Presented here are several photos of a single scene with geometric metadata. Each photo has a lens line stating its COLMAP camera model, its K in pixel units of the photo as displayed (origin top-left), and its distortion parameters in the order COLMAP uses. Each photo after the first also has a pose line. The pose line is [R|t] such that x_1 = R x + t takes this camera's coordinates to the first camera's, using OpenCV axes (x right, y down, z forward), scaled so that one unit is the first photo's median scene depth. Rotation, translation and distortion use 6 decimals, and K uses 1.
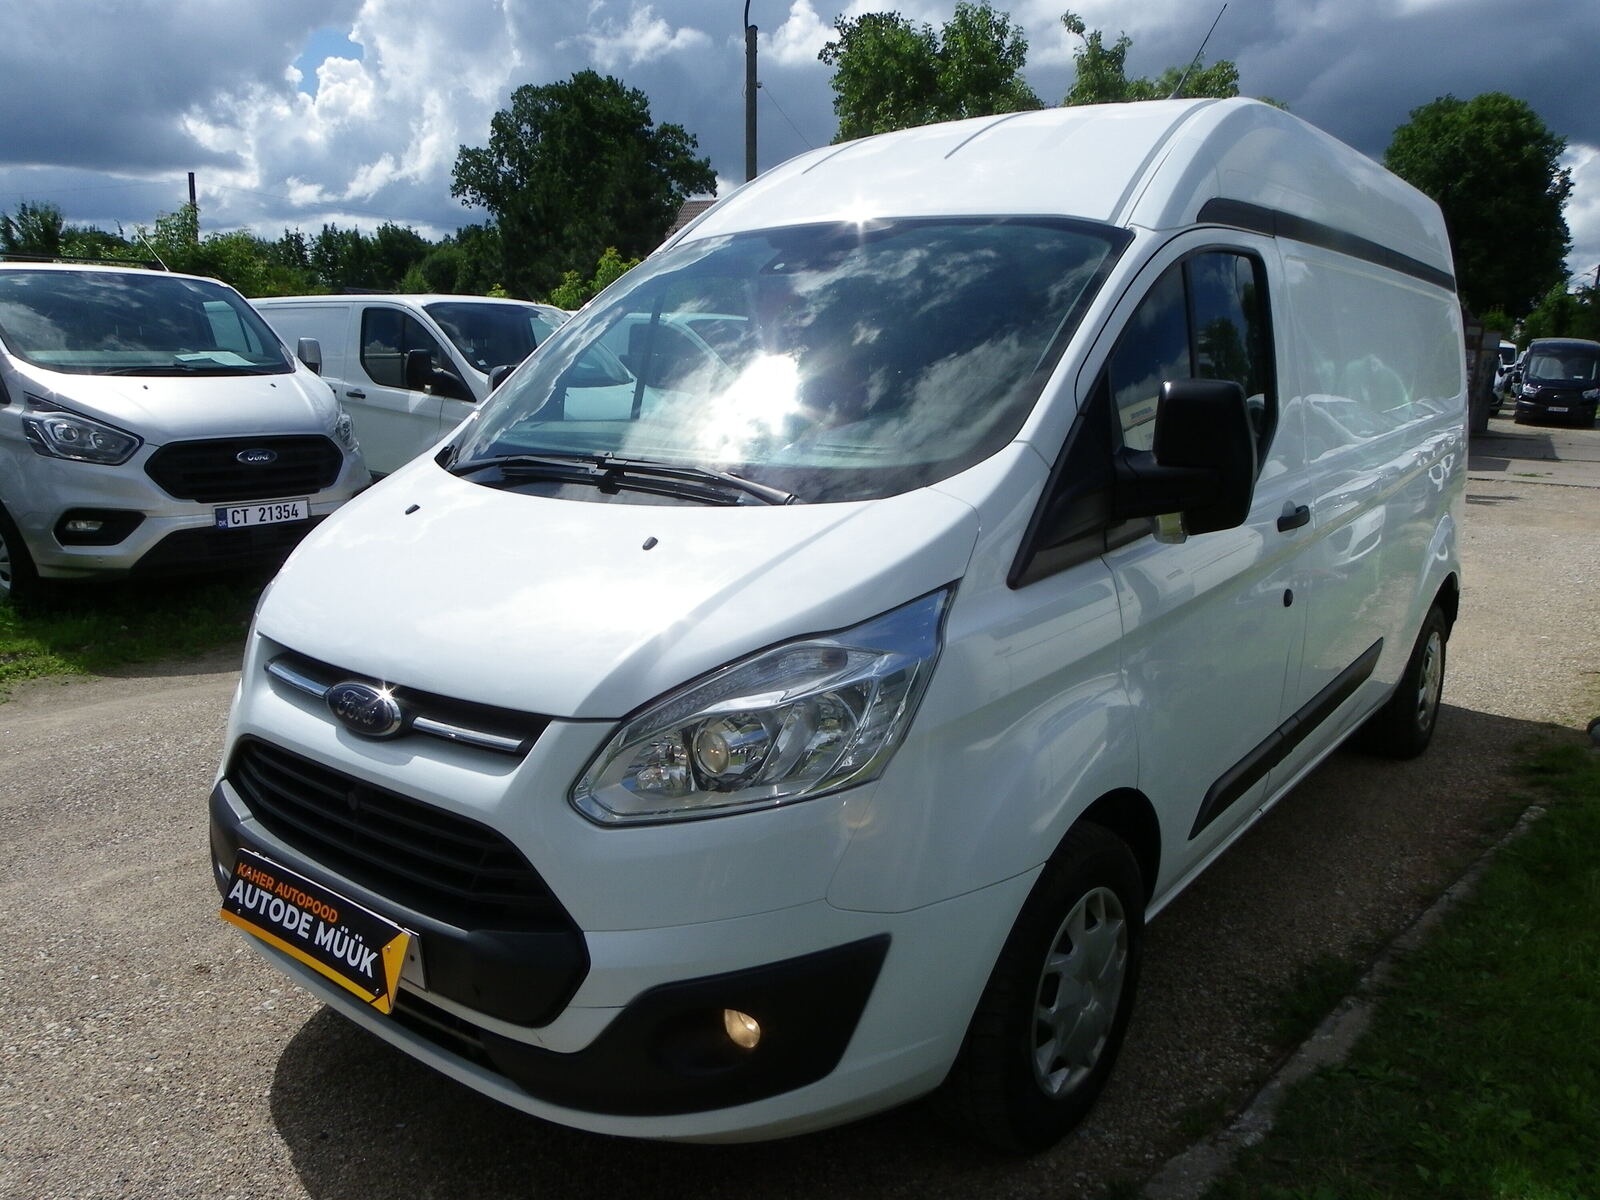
lens RADIAL K [[1244.5, 0, 794.1], [0, 1244.5, 591.9], [0, 0, 1]] dist [-0.042733, 0.051404]
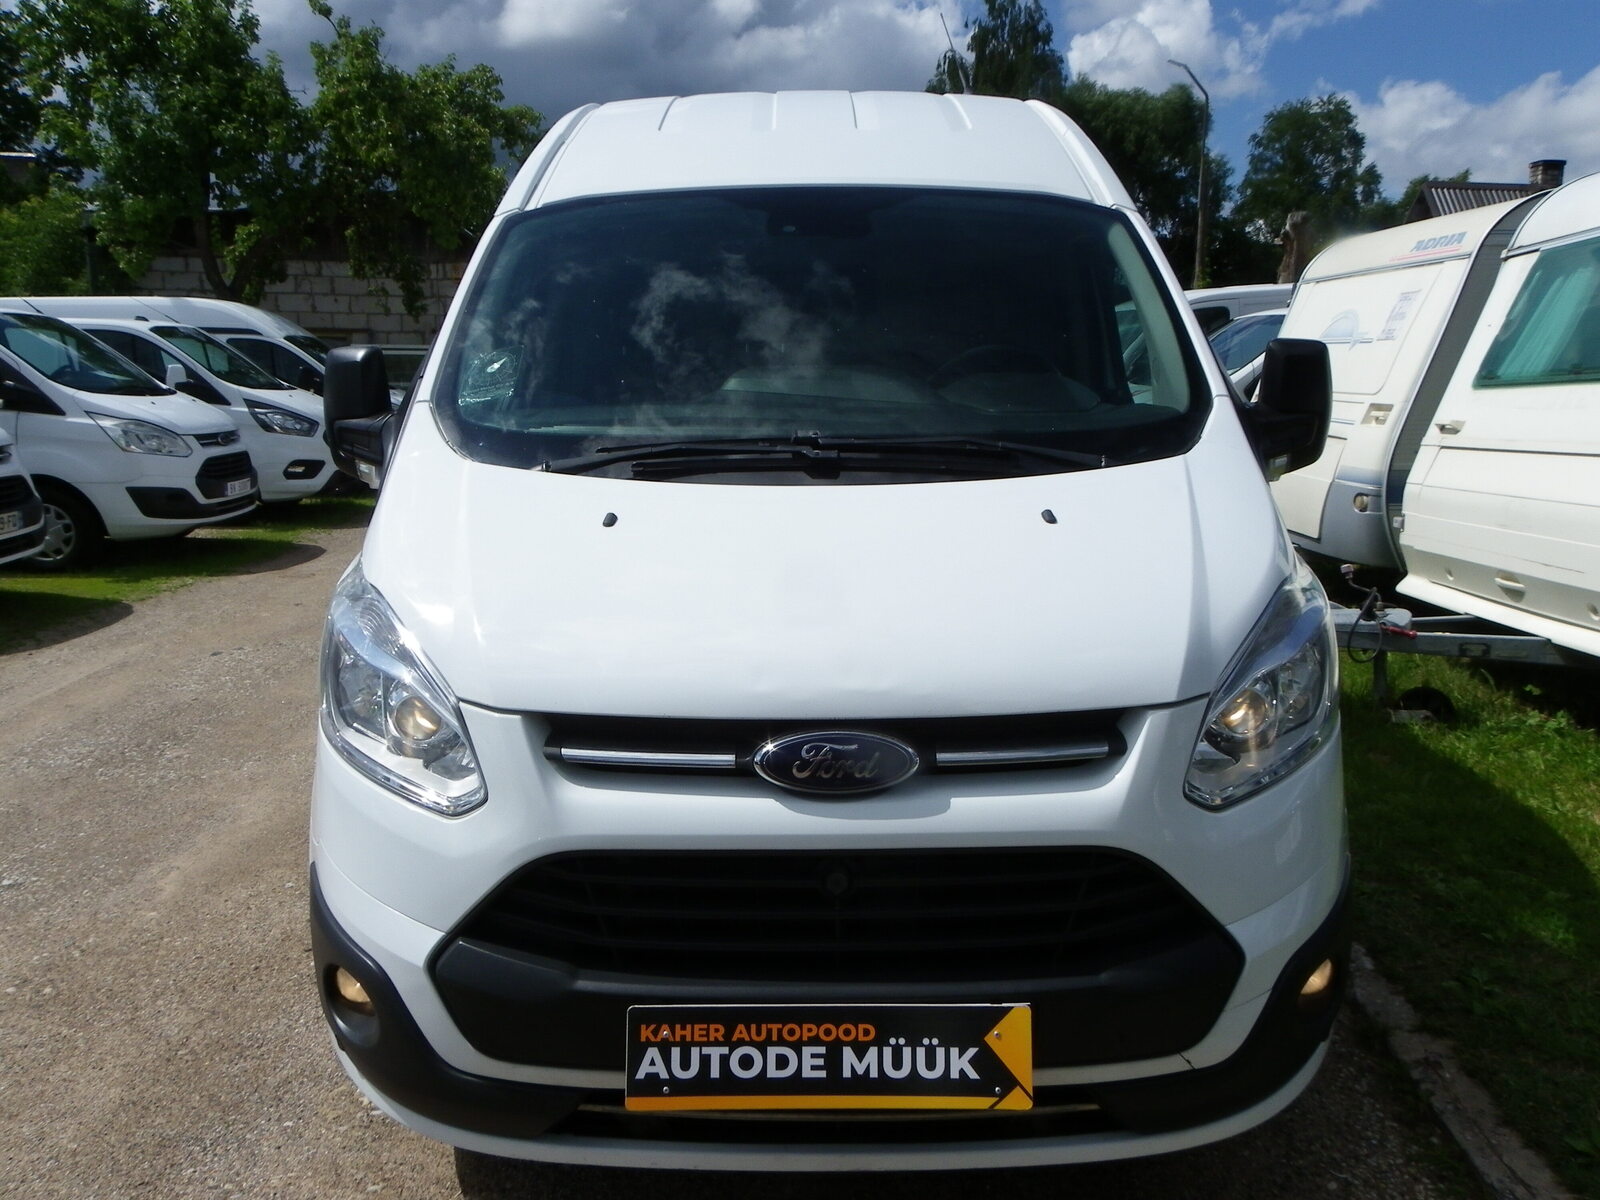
lens RADIAL K [[1244.5, 0, 794.1], [0, 1244.5, 591.9], [0, 0, 1]] dist [-0.042733, 0.051404]
pose [[0.777393, -0.129727, 0.615493, -0.834366], [0.133338, 0.990251, 0.040303, -0.046070], [-0.614720, 0.050737, 0.787112, 0.399683]]
